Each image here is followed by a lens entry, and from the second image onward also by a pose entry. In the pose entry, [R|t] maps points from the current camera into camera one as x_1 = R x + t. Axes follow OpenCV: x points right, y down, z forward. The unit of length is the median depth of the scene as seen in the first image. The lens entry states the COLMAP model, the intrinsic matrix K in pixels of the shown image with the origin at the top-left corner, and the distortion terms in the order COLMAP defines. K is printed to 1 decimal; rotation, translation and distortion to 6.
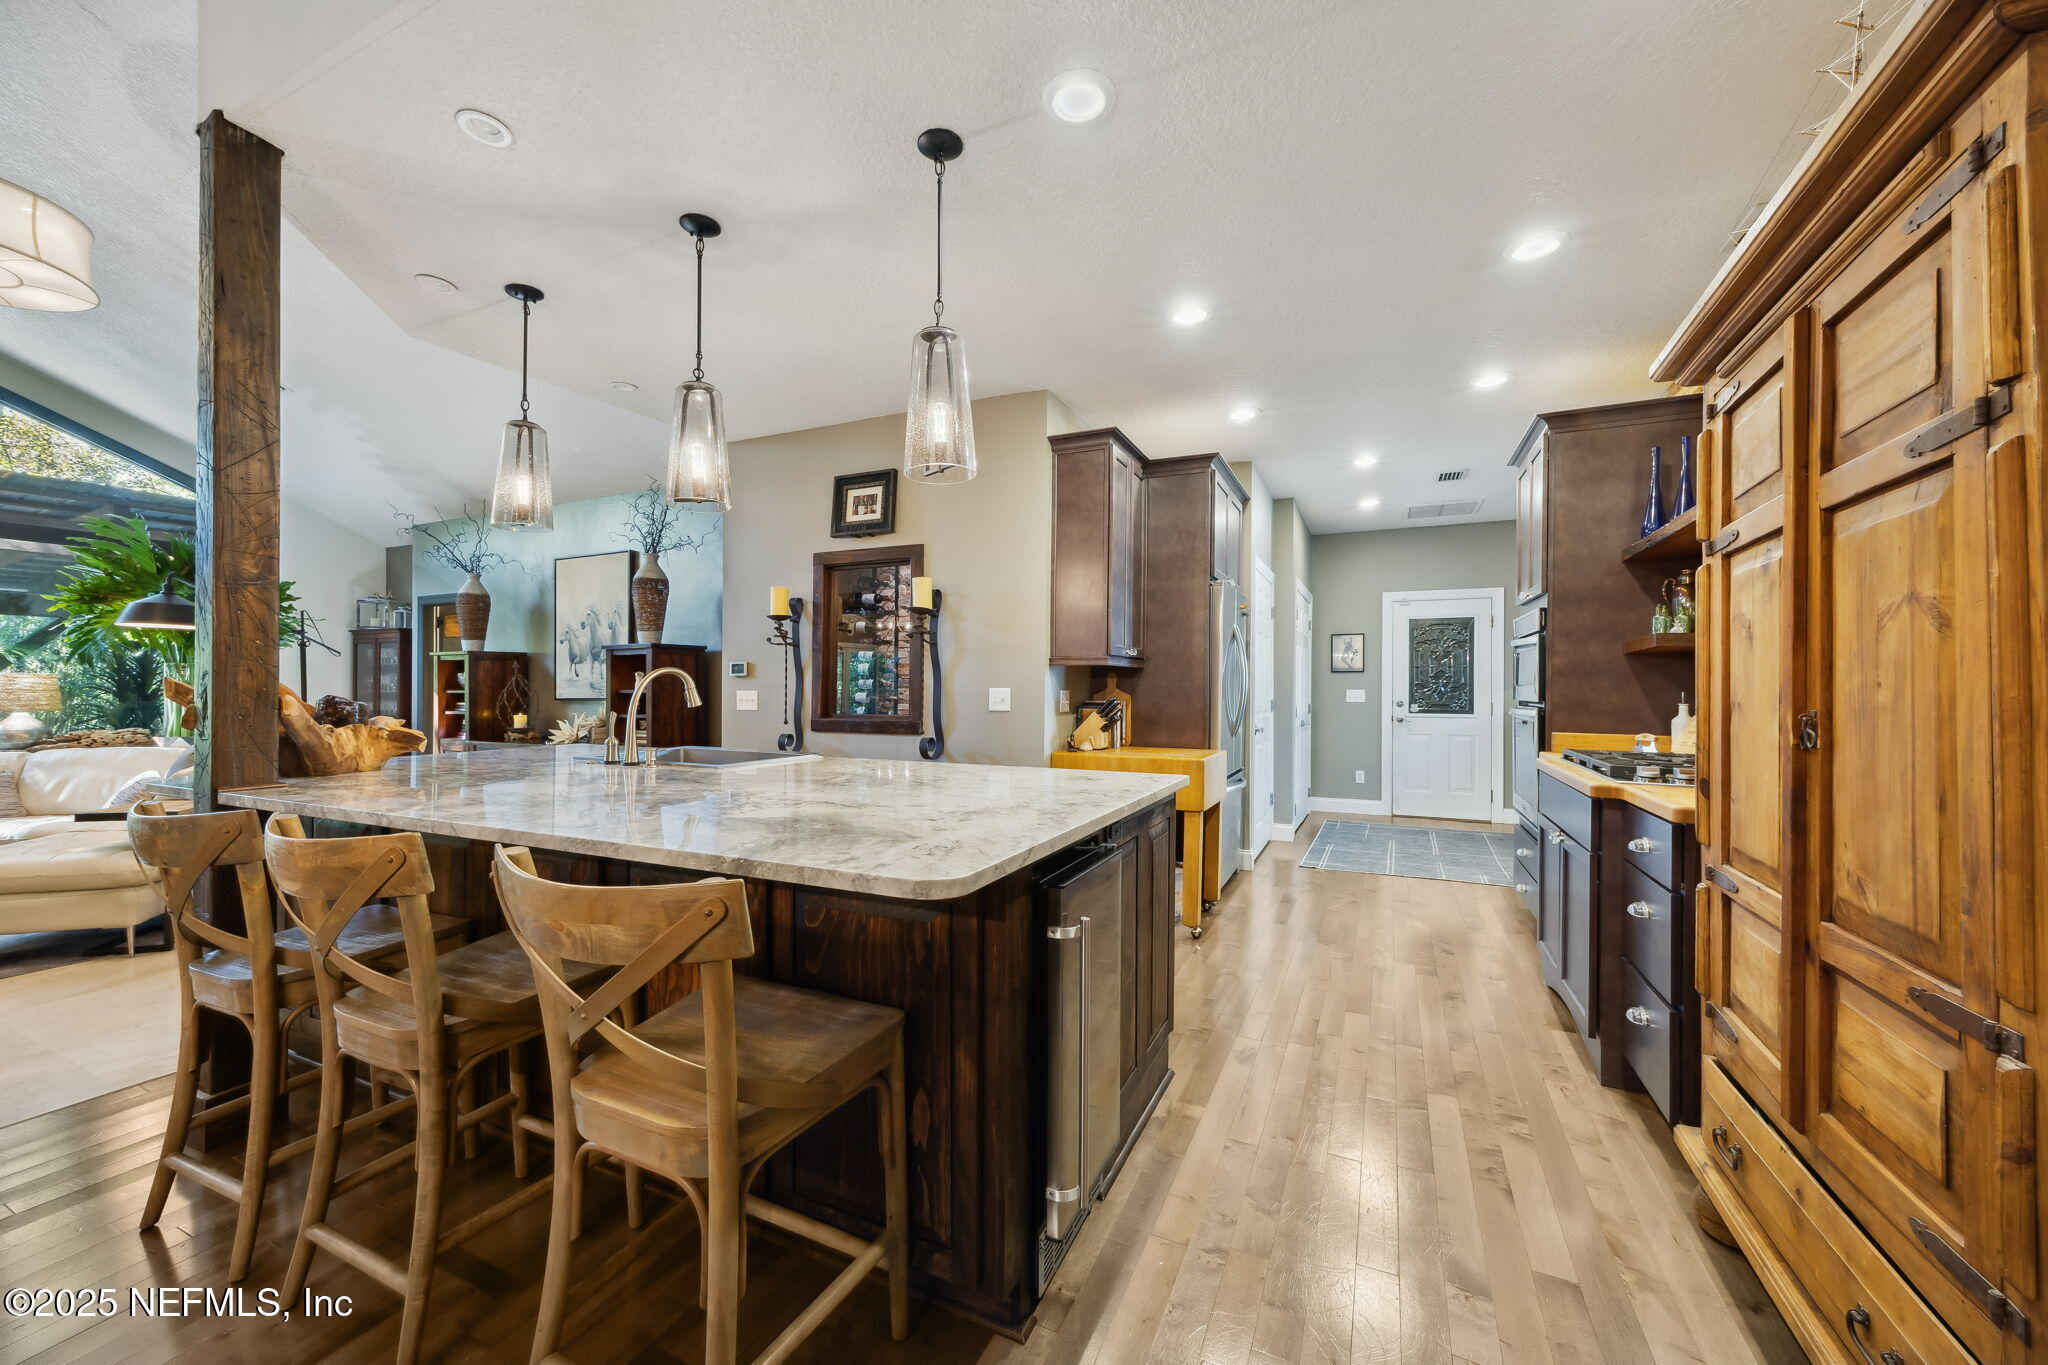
lens RADIAL K [[798.4, 0, 1019.5], [0, 798.4, 687.2], [0, 0, 1]] dist [-0.001696, 0.000617]
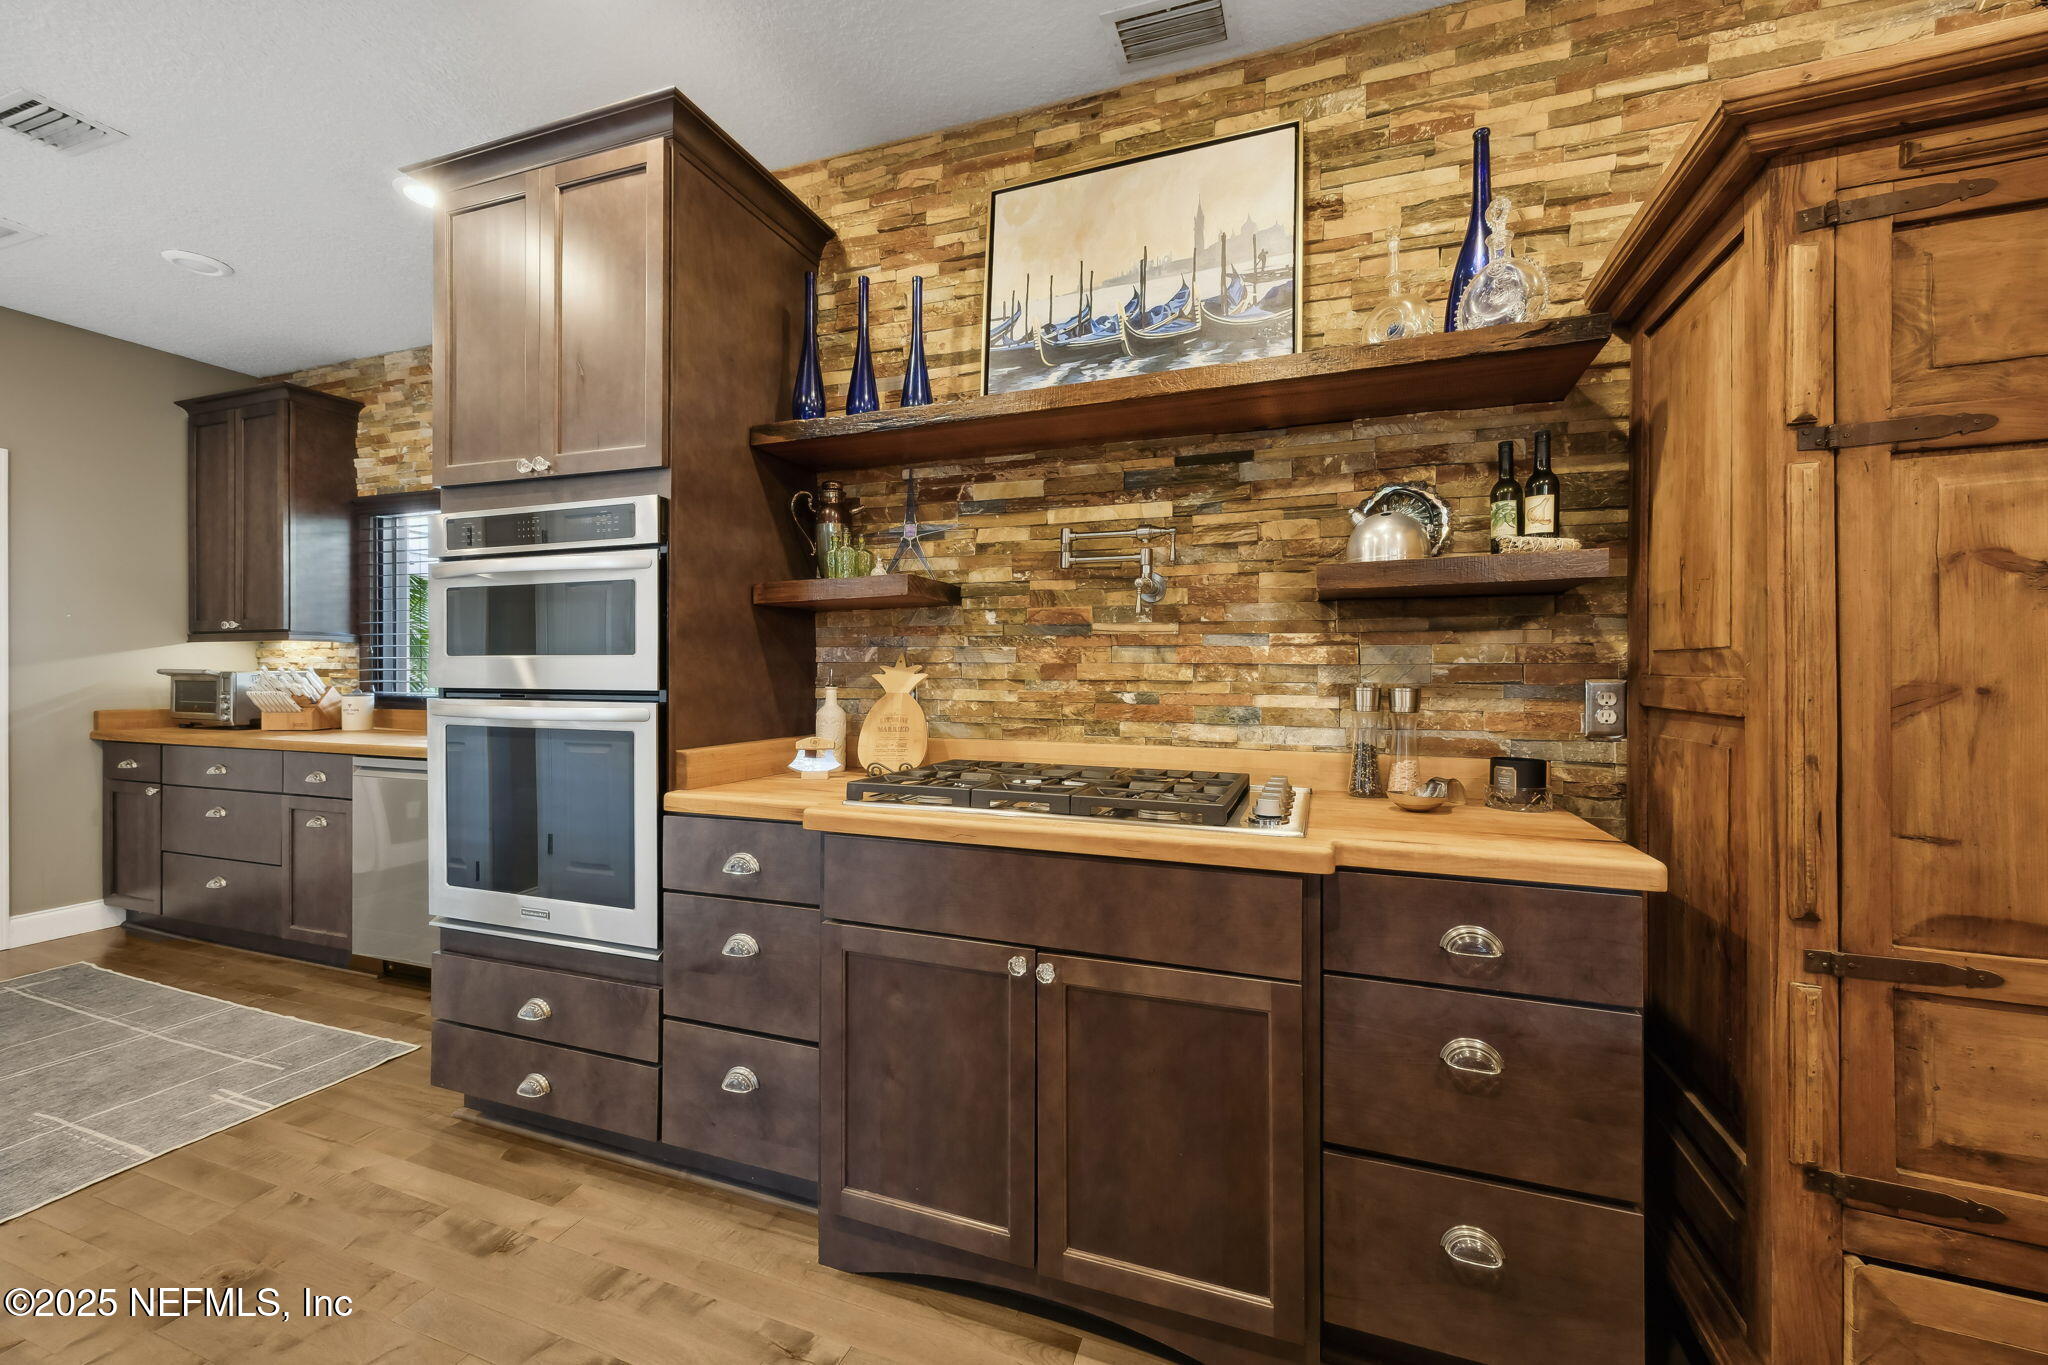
lens RADIAL K [[798.4, 0, 1032.9], [0, 798.4, 683.1], [0, 0, 1]] dist [-0.001696, 0.000617]
pose [[-0.095684, -0.010928, 0.995352, 0.145727], [-0.004789, 0.999933, 0.010517, 0.008811], [-0.995400, -0.003761, -0.095730, 0.821725]]
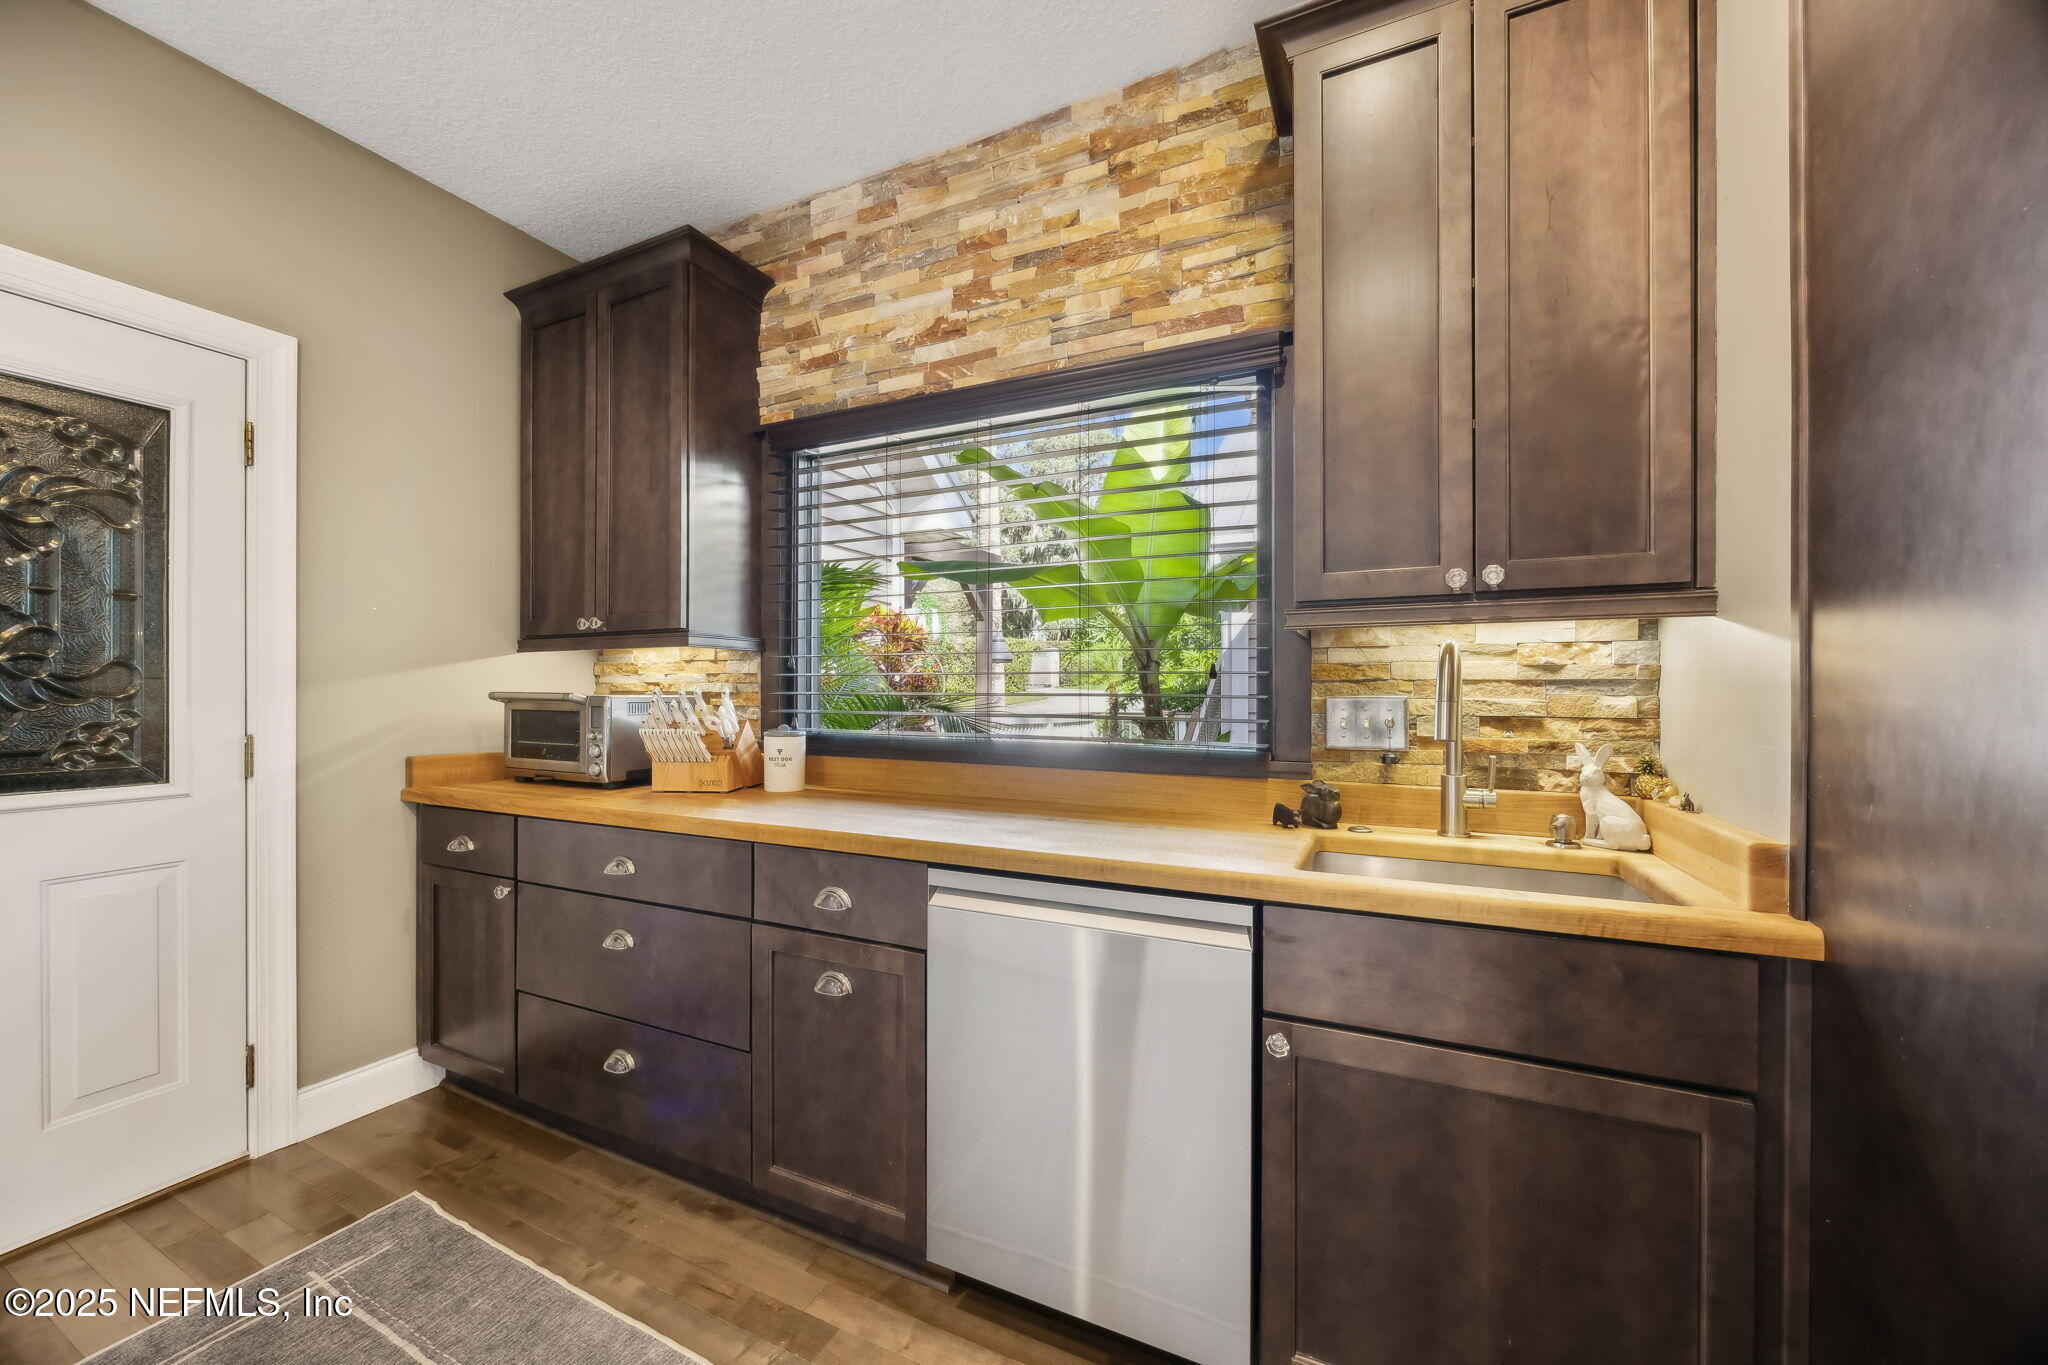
lens RADIAL K [[798.4, 0, 1040.8], [0, 798.4, 699.4], [0, 0, 1]] dist [-0.001696, 0.000617]
pose [[0.015363, -0.004894, 0.999870, 0.594237], [-0.005522, 0.999972, 0.004980, 0.007395], [-0.999867, -0.005597, 0.015336, 1.349406]]
